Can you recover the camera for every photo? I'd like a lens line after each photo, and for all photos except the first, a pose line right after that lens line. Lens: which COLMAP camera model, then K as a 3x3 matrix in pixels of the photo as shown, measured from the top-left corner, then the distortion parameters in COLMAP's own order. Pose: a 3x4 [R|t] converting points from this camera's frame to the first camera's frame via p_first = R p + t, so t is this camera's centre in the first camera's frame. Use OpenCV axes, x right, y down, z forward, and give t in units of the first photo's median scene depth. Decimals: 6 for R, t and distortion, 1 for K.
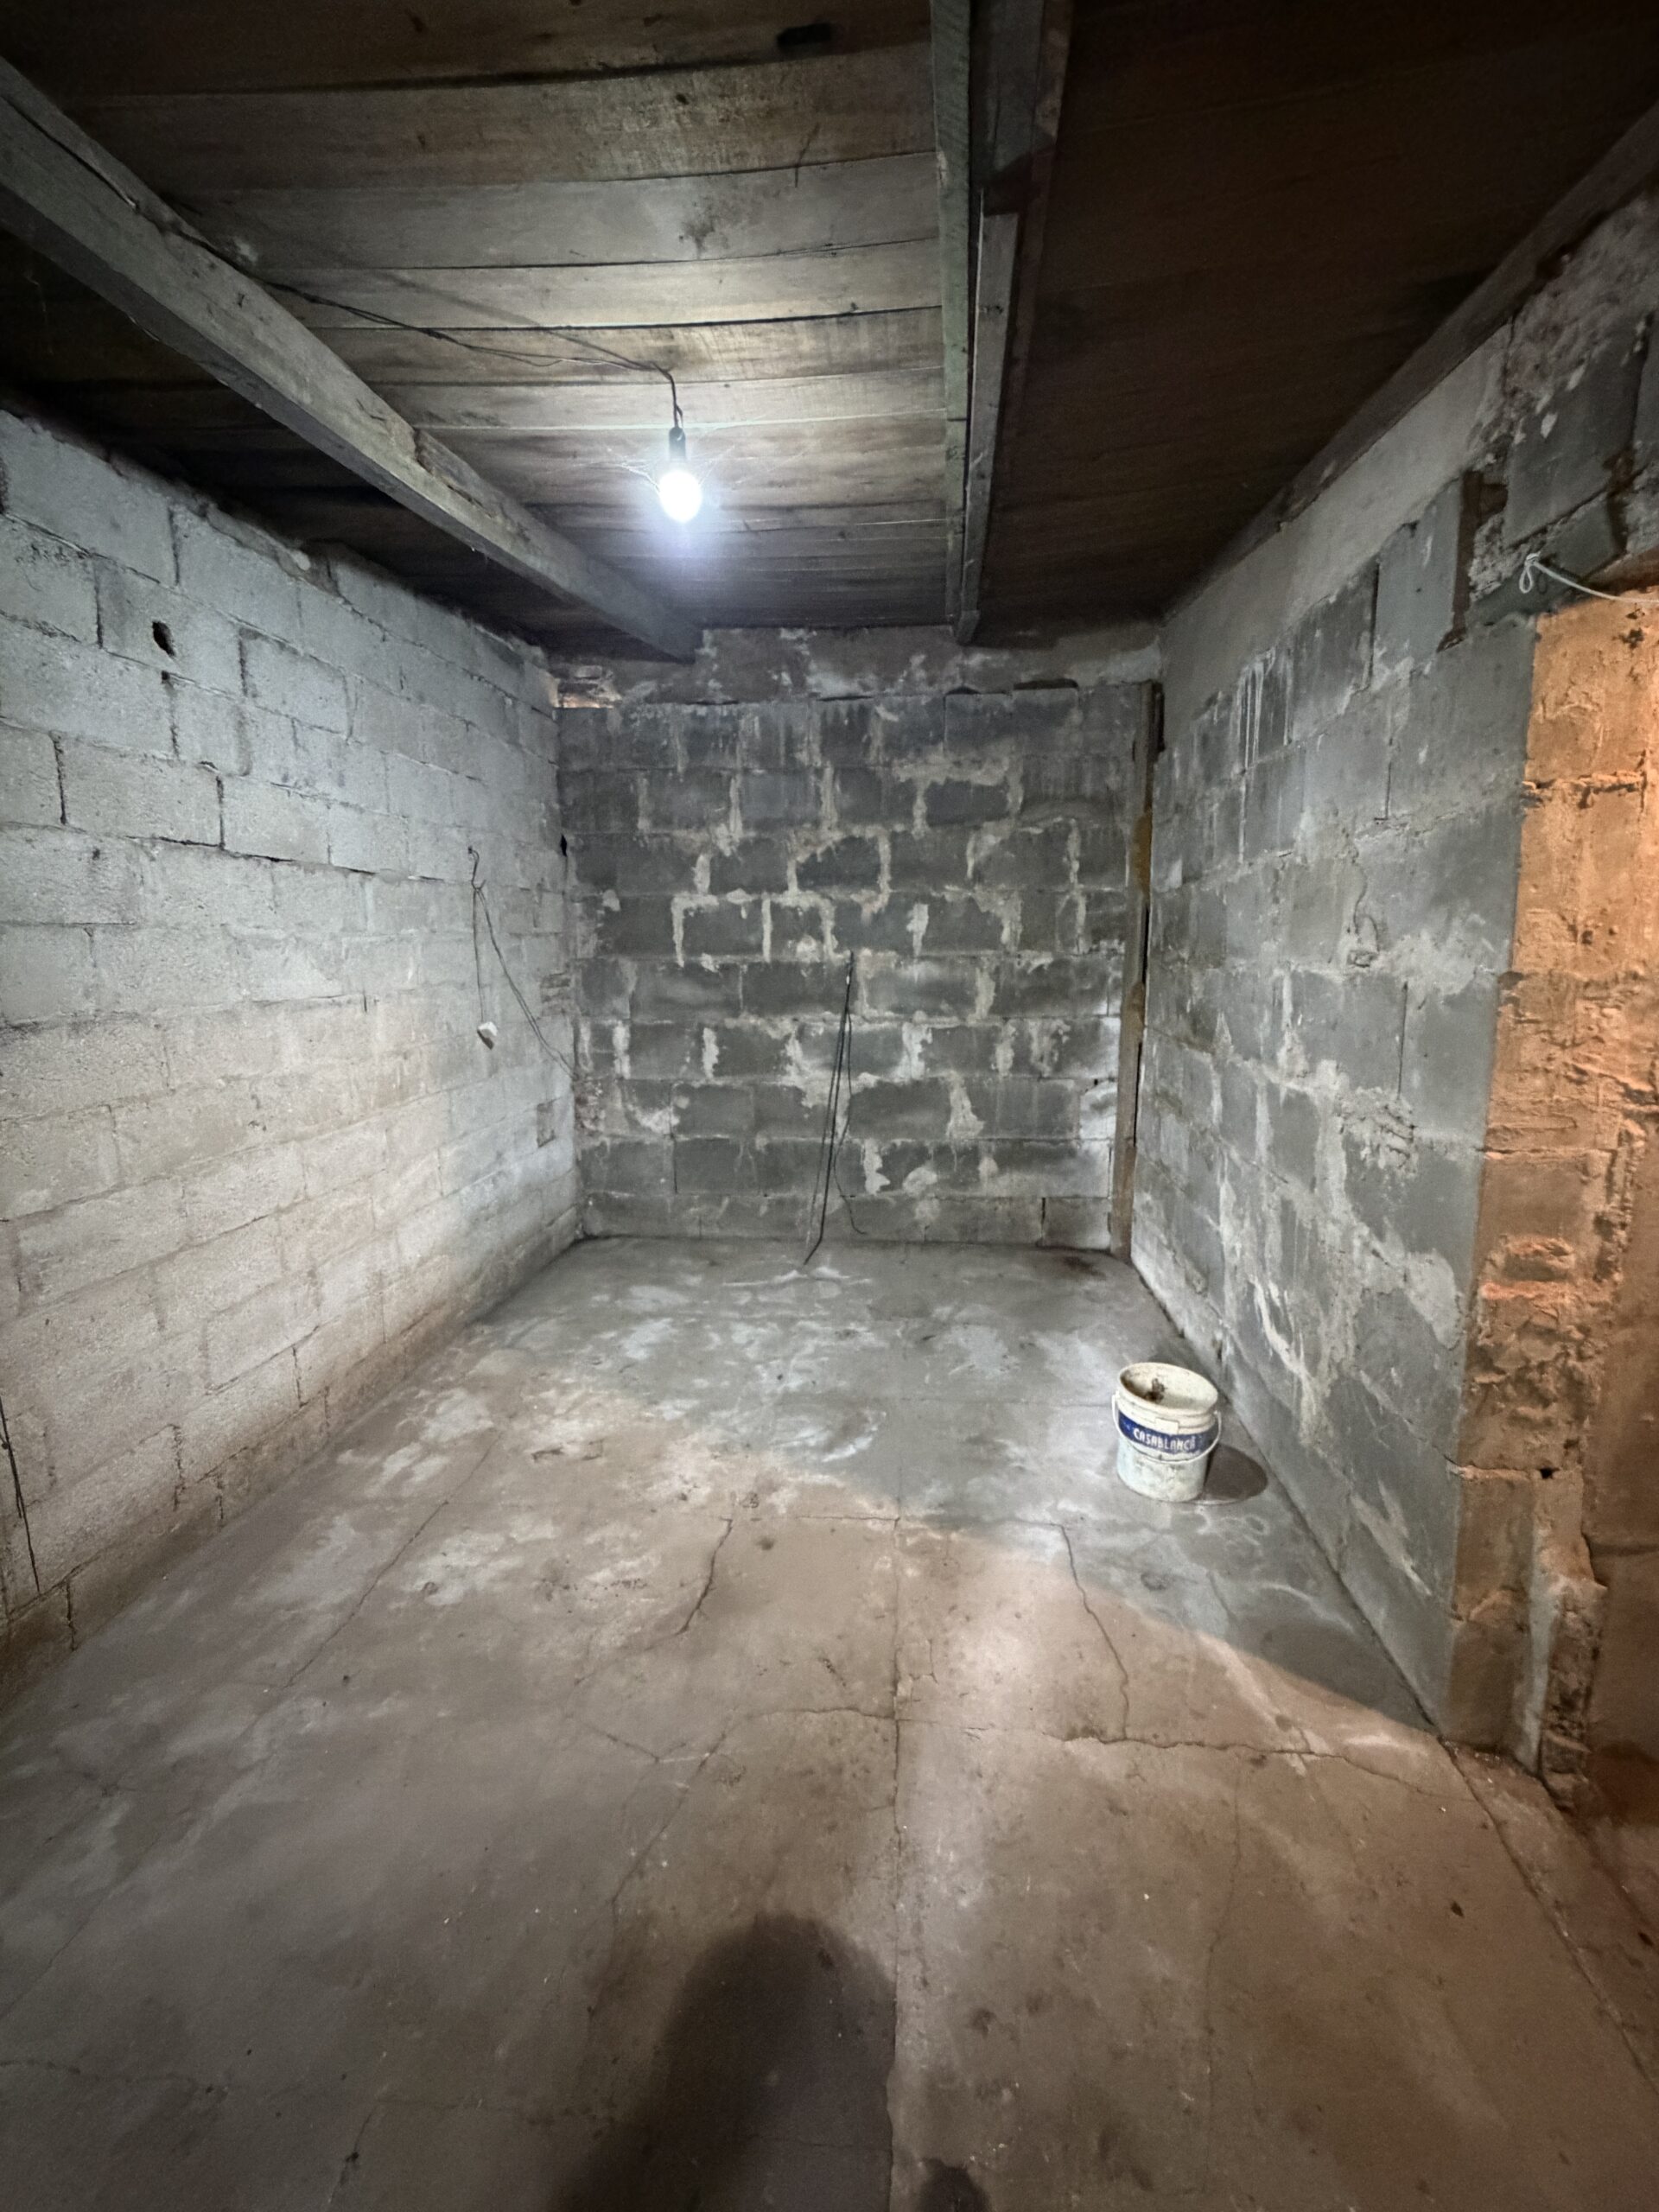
lens RADIAL K [[895.0, 0, 834.3], [0, 895.0, 1092.5], [0, 0, 1]] dist [-0.002847, 0.000006]
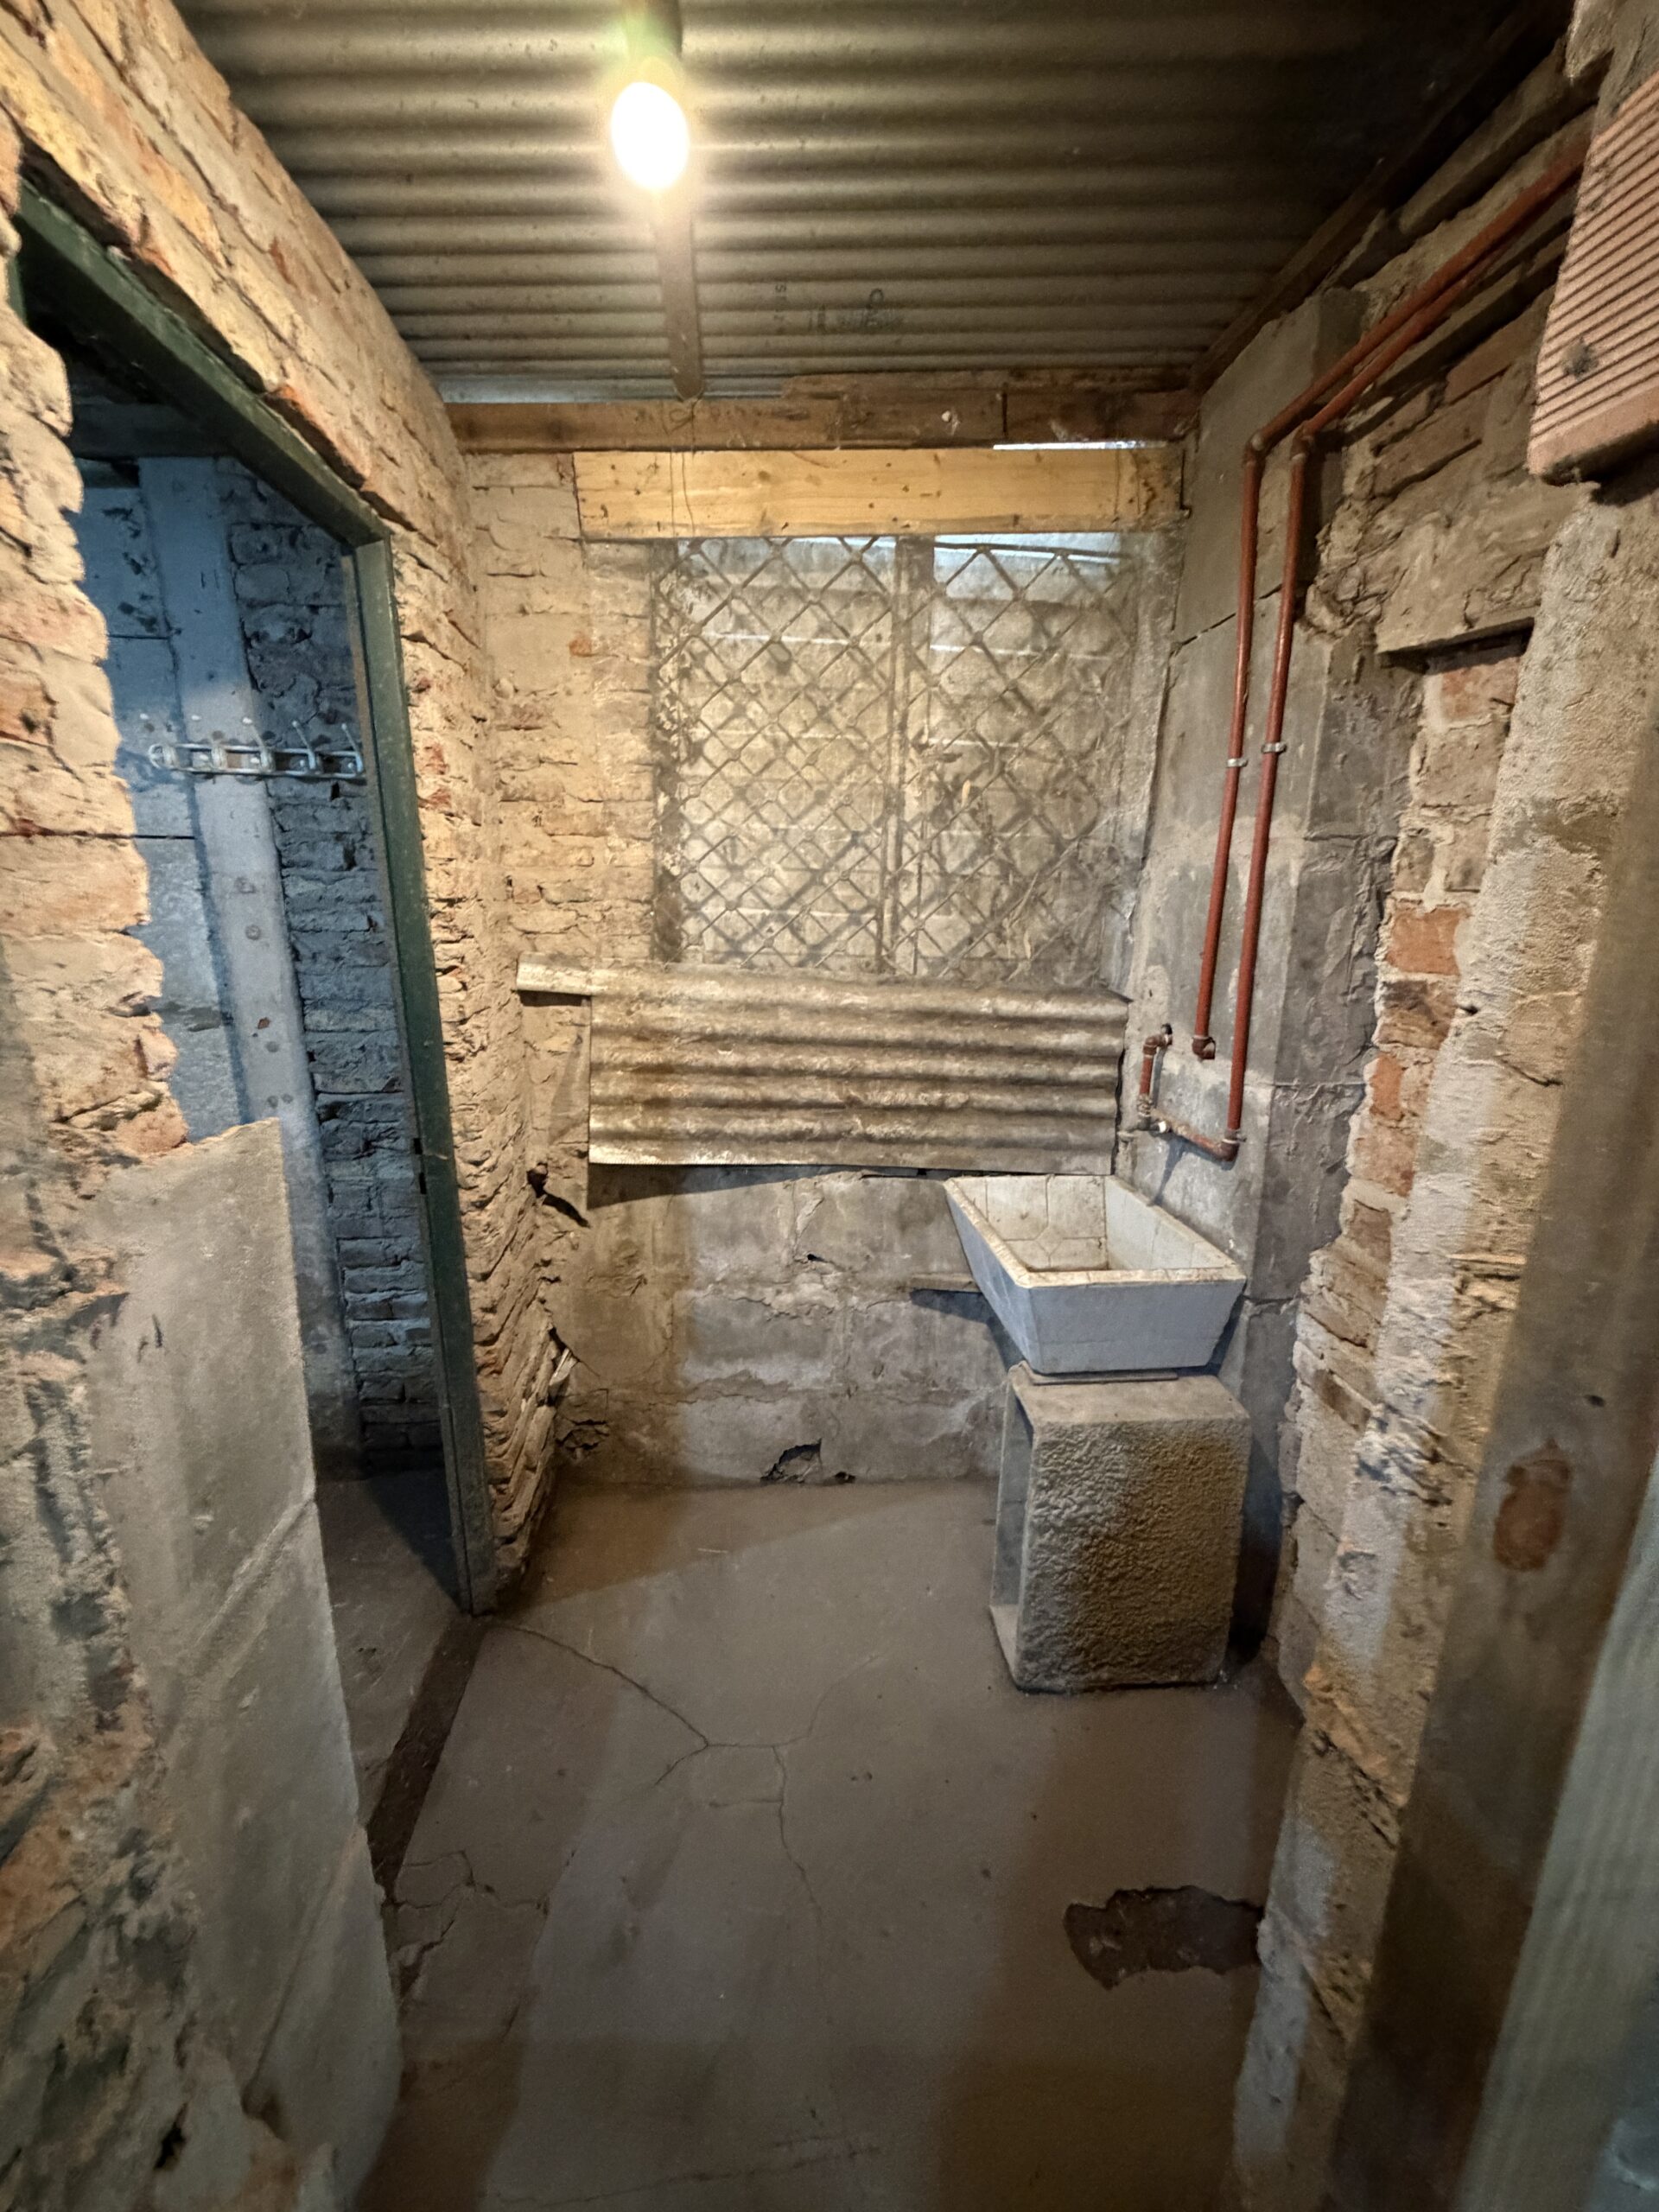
lens RADIAL K [[895.0, 0, 819.2], [0, 895.0, 1110.7], [0, 0, 1]] dist [-0.002847, 0.000006]
pose [[-0.166459, -0.251917, 0.953326, 0.496266], [0.149885, 0.949115, 0.276975, -0.123689], [-0.974590, 0.188994, -0.120230, 0.699134]]
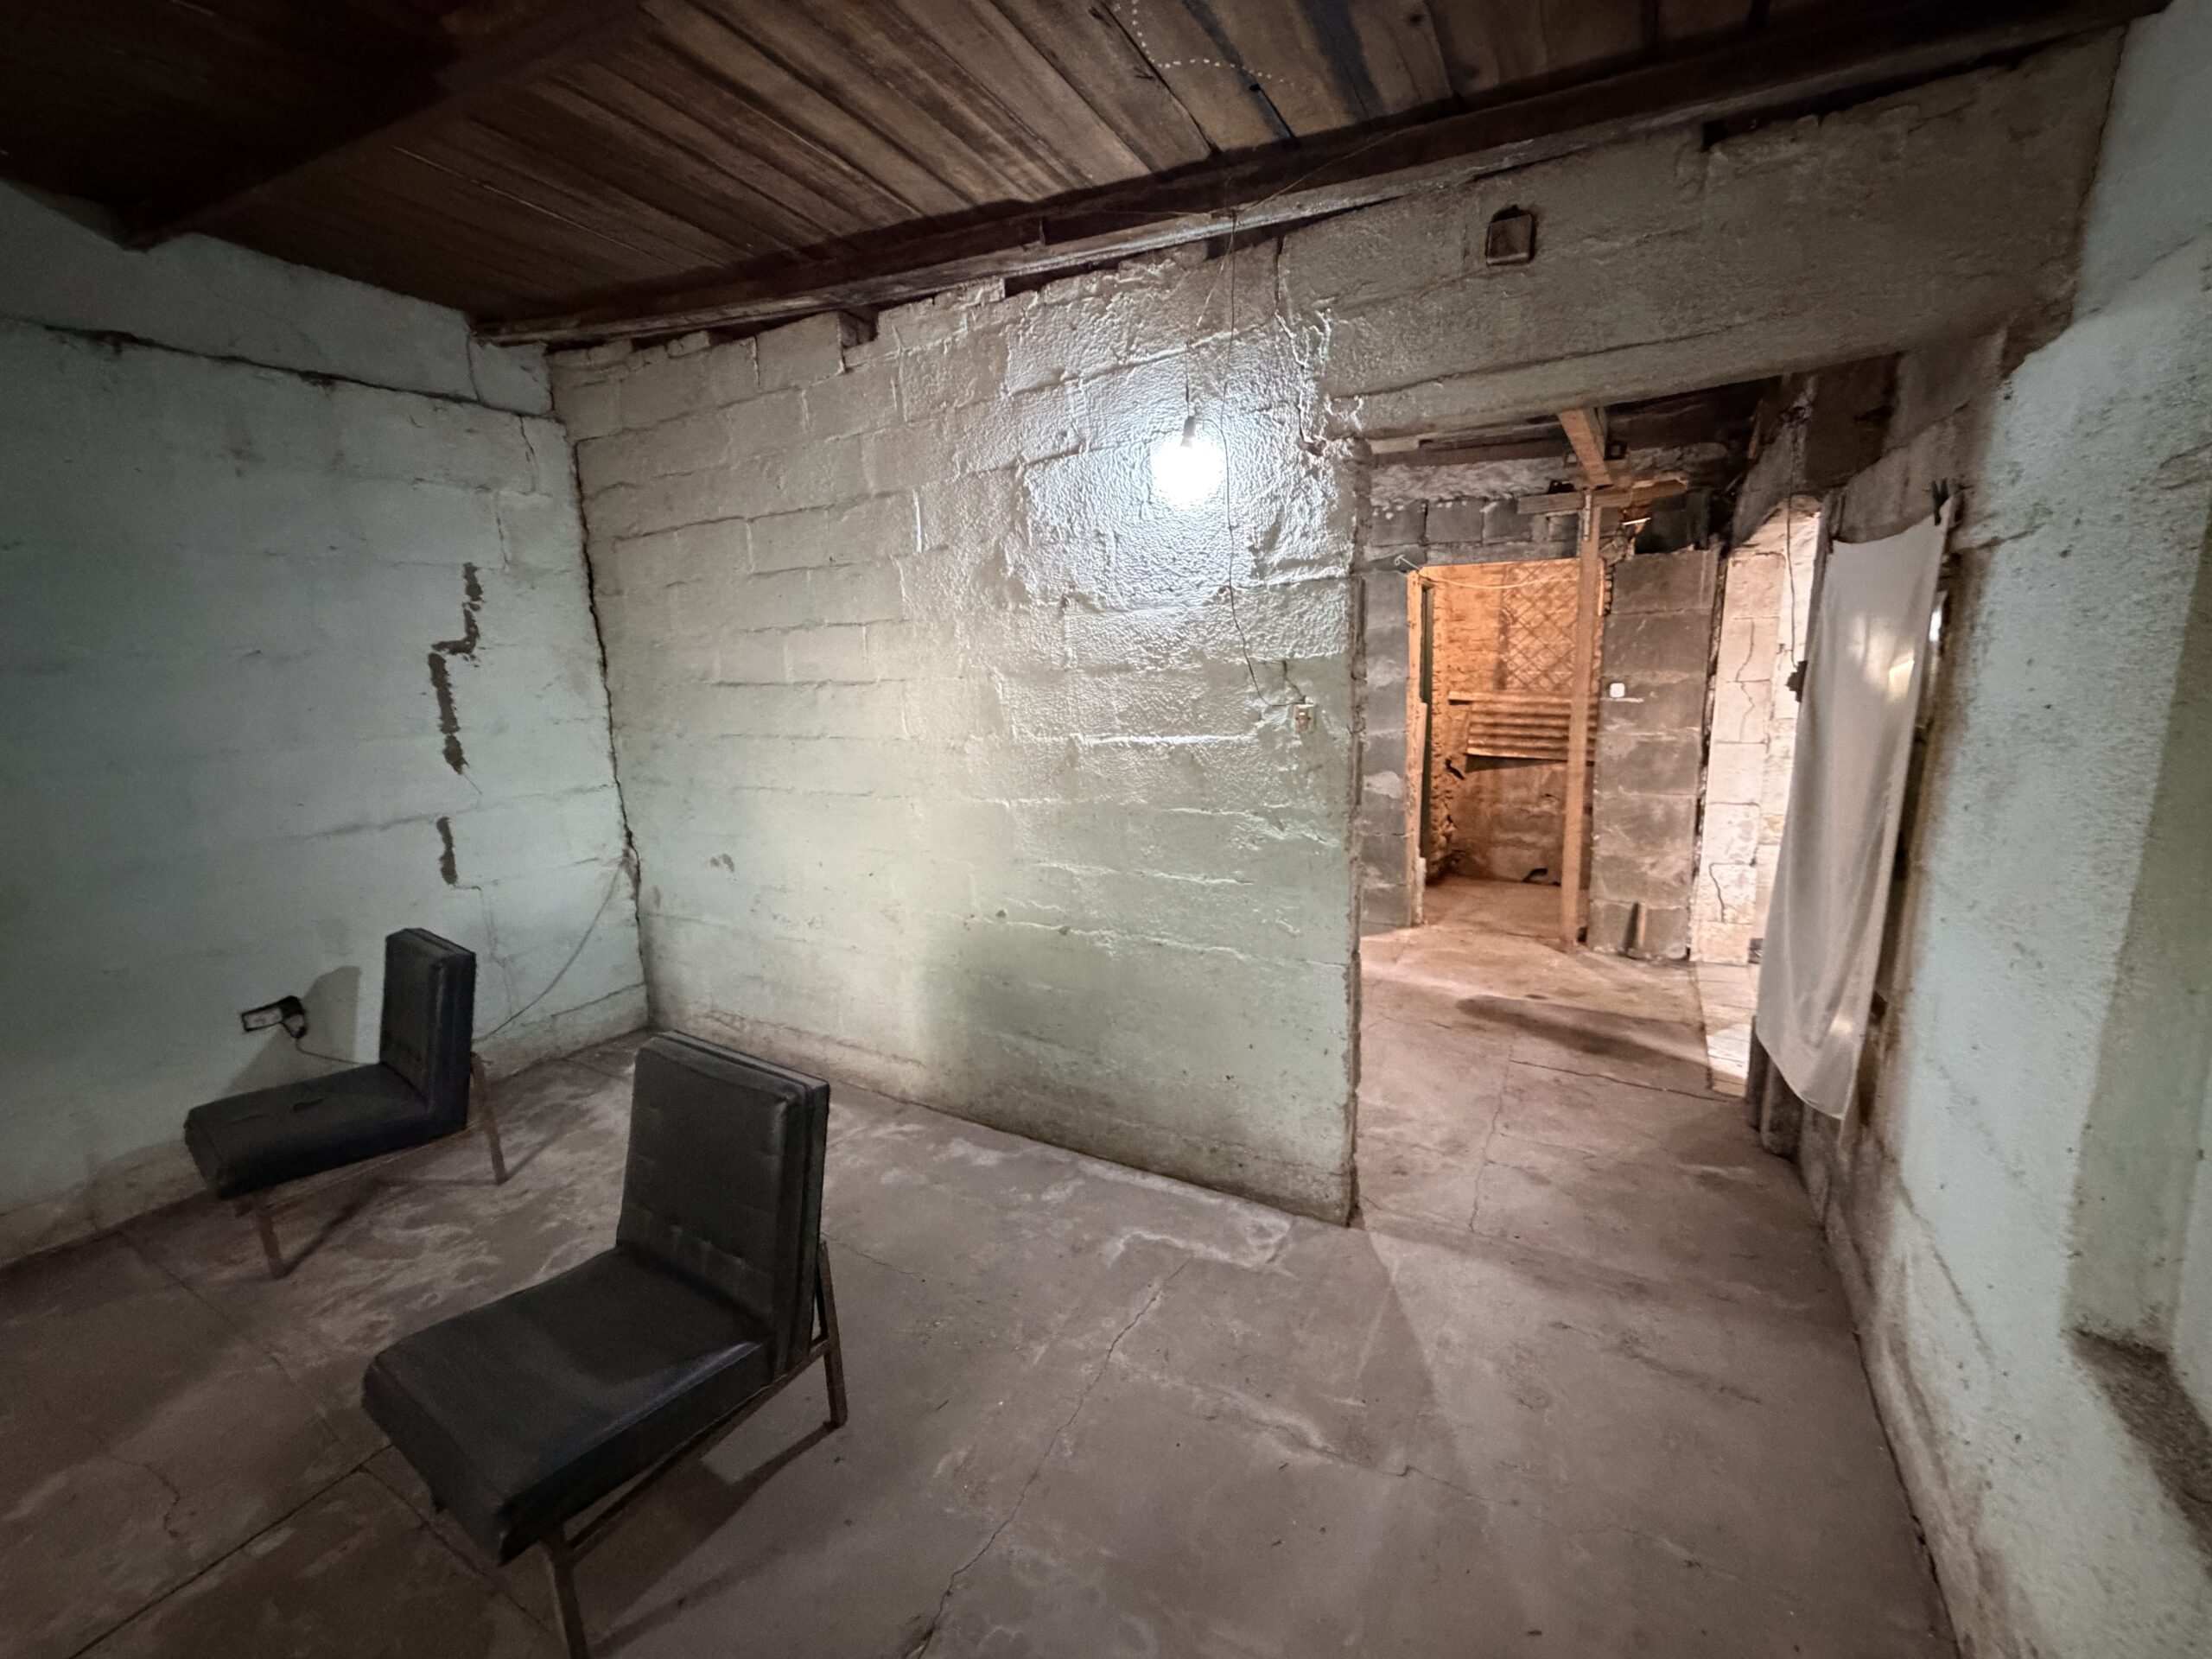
lens RADIAL K [[895.0, 0, 1107.5], [0, 895.0, 830.4], [0, 0, 1]] dist [-0.002847, 0.000006]
pose [[0.409140, -0.180258, 0.894489, -2.767223], [0.185131, 0.976303, 0.112067, -0.163844], [-0.893494, 0.119747, 0.432816, 0.624466]]
